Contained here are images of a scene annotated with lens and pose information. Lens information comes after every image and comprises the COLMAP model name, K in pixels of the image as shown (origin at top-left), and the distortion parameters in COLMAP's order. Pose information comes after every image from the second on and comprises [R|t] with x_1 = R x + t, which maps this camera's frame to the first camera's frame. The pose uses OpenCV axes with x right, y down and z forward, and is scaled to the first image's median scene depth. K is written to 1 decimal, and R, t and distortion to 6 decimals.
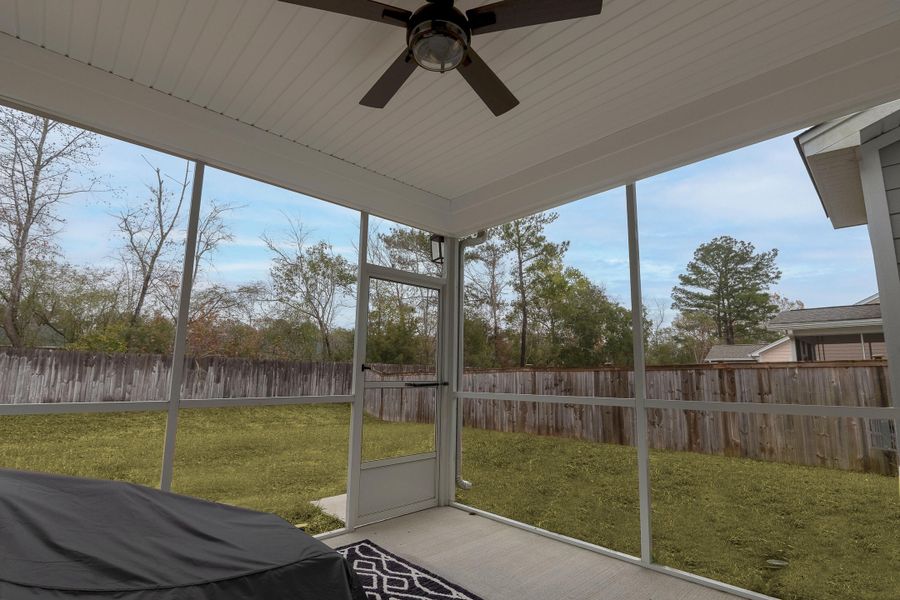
lens RADIAL K [[419.0, 0, 450.2], [0, 419.0, 298.5], [0, 0, 1]] dist [-0.017864, -0.001324]
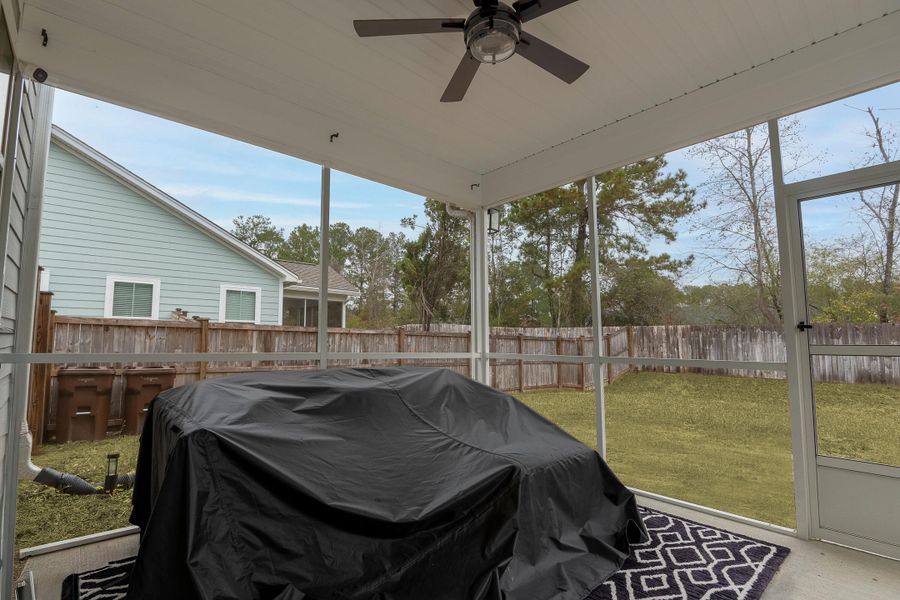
lens RADIAL K [[419.0, 0, 446.5], [0, 419.0, 302.6], [0, 0, 1]] dist [-0.017864, -0.001324]
pose [[-0.018127, -0.099512, -0.994871, 0.643833], [0.169278, 0.980365, -0.101146, 0.112088], [0.985402, -0.170243, -0.000926, 0.485148]]
